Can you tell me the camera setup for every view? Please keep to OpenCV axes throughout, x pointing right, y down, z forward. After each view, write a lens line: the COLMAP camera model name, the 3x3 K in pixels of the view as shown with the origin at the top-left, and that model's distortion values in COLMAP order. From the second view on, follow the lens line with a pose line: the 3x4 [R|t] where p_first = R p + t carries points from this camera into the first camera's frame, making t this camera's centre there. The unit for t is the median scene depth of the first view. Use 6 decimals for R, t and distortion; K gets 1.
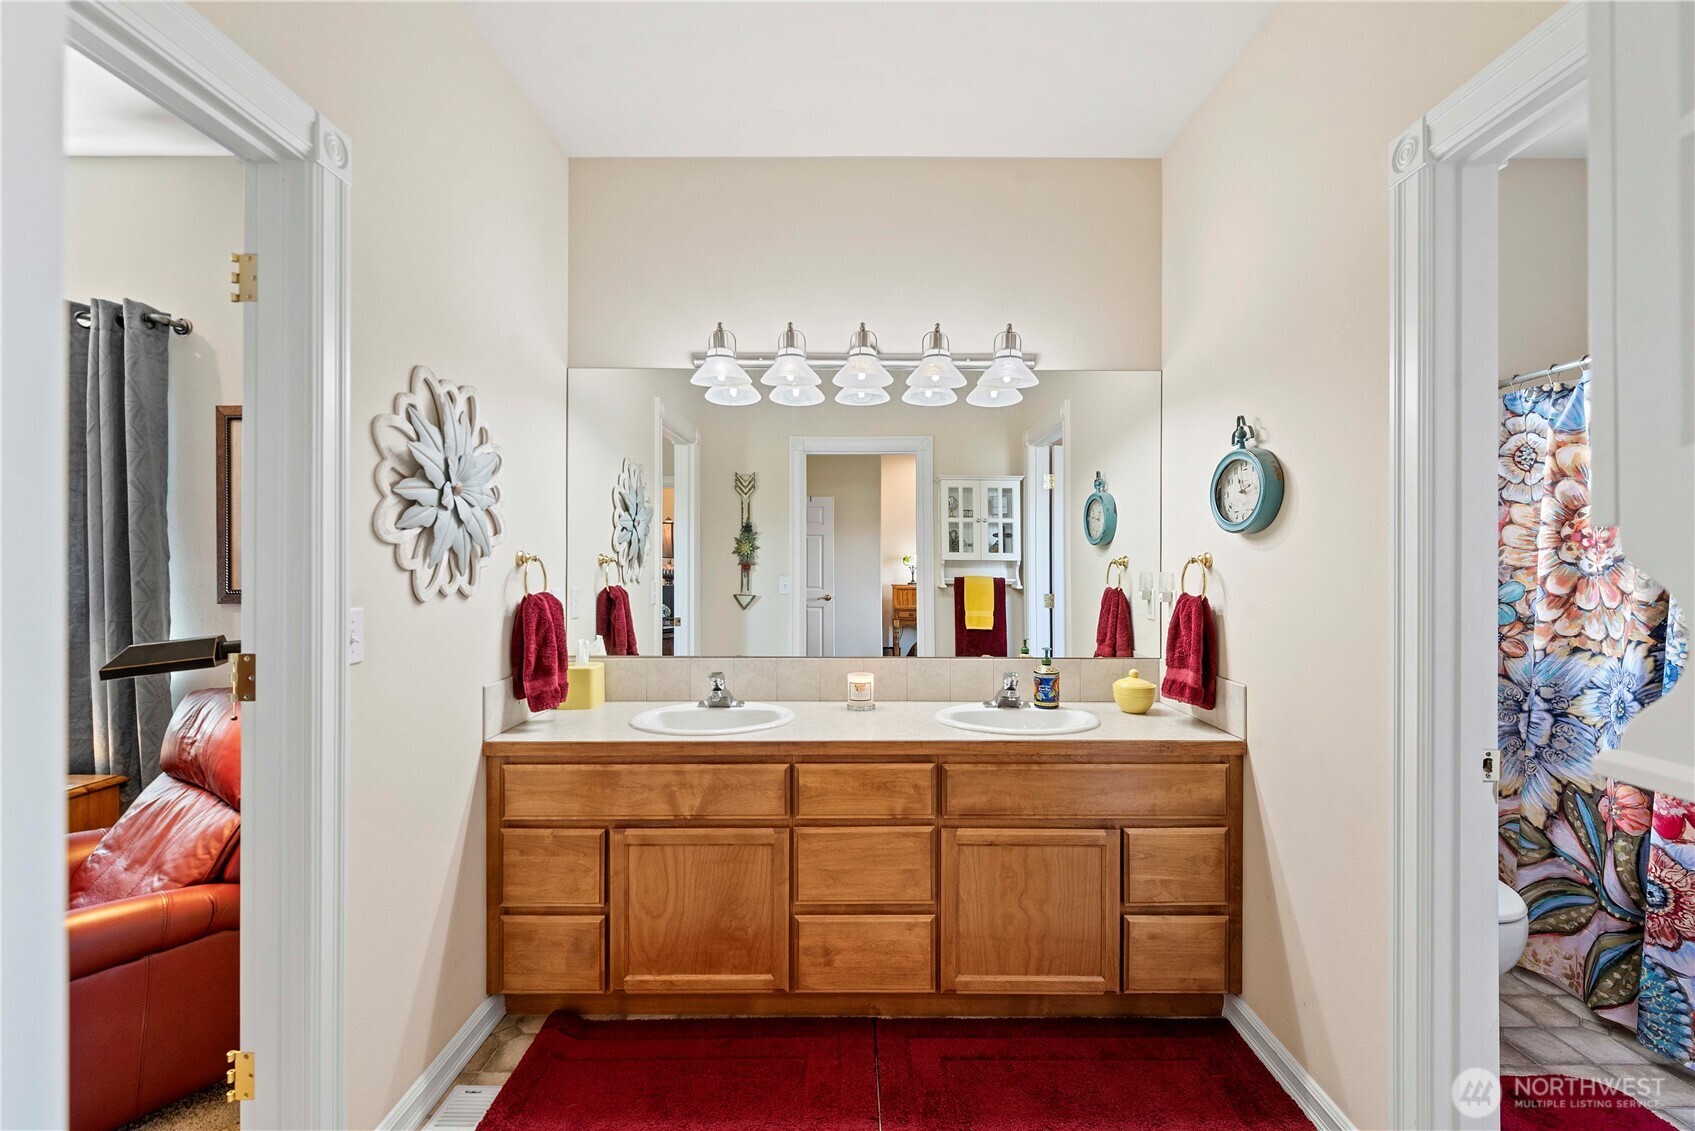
lens RADIAL K [[733.7, 0, 859.9], [0, 733.7, 573.2], [0, 0, 1]] dist [-0.000332, -0.000366]
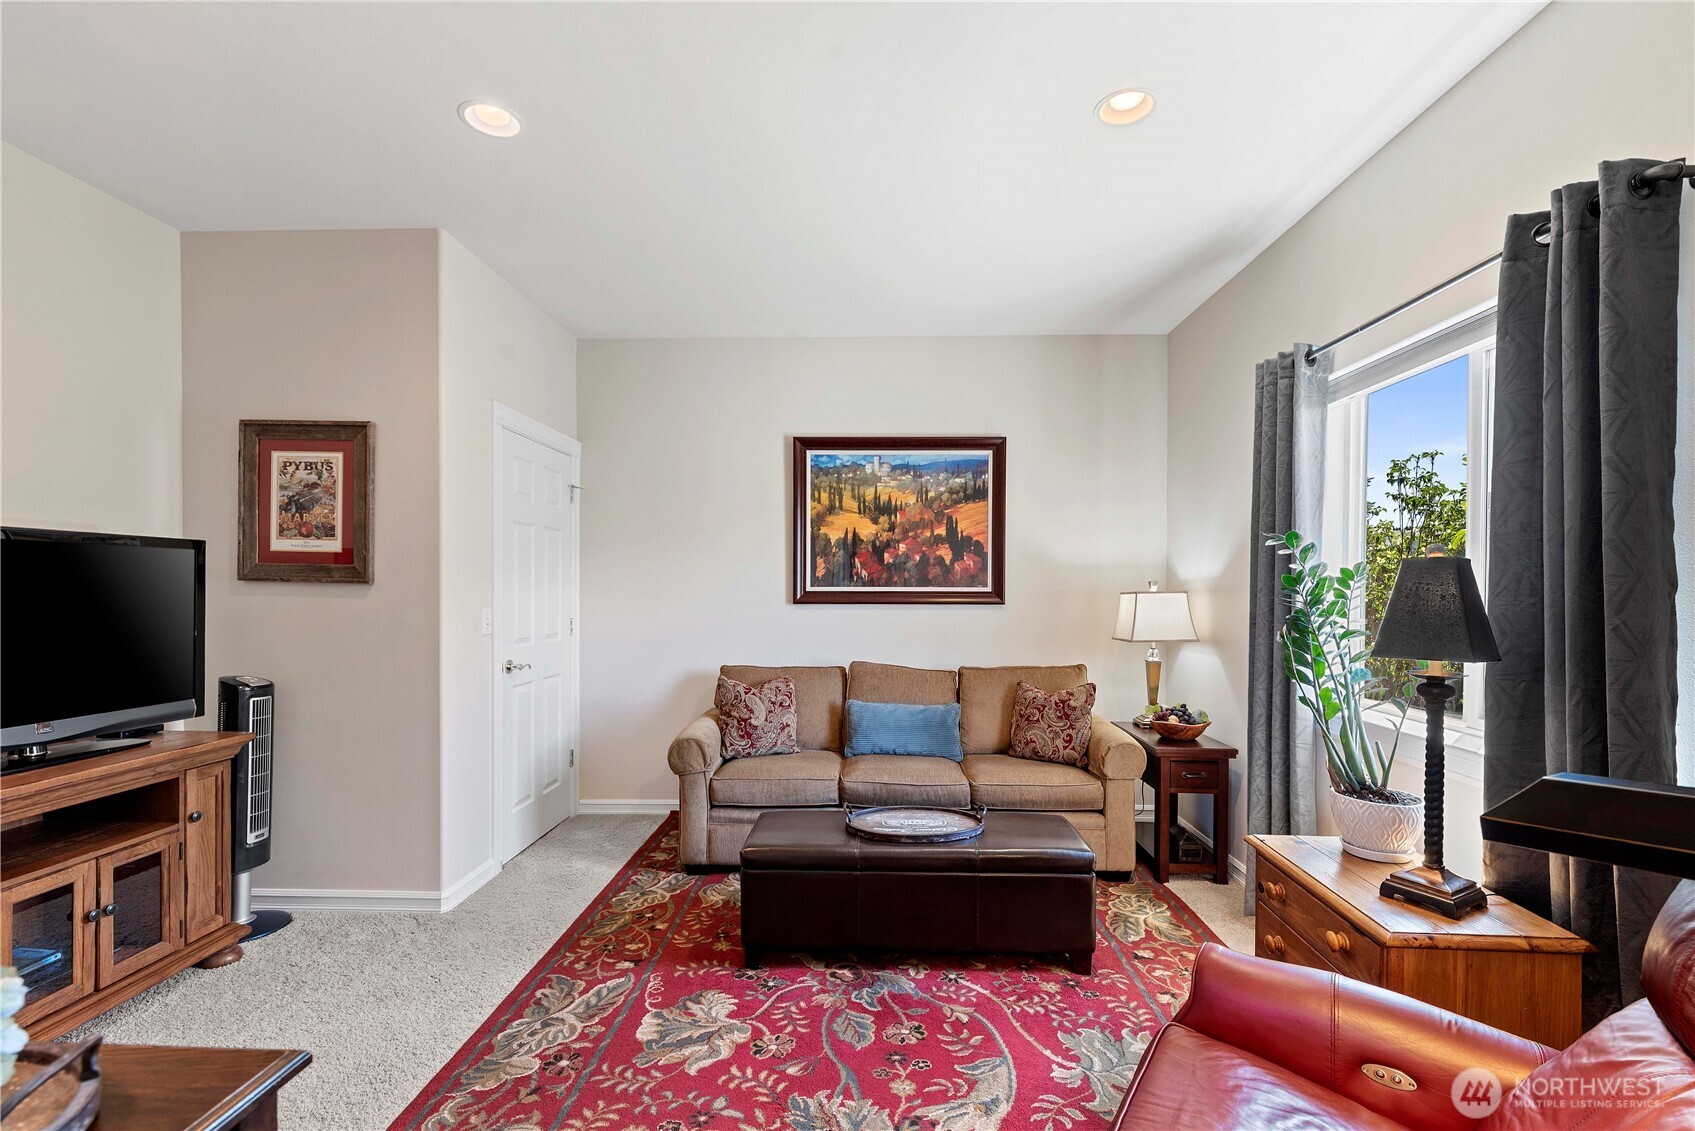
lens RADIAL K [[741.5, 0, 848.8], [0, 741.5, 585.4], [0, 0, 1]] dist [-0.000059, -0.000064]
pose [[-0.049364, -0.004634, -0.998770, -0.352572], [-0.017182, 0.999845, -0.003790, -0.008759], [0.998633, 0.016974, -0.049436, 0.407089]]
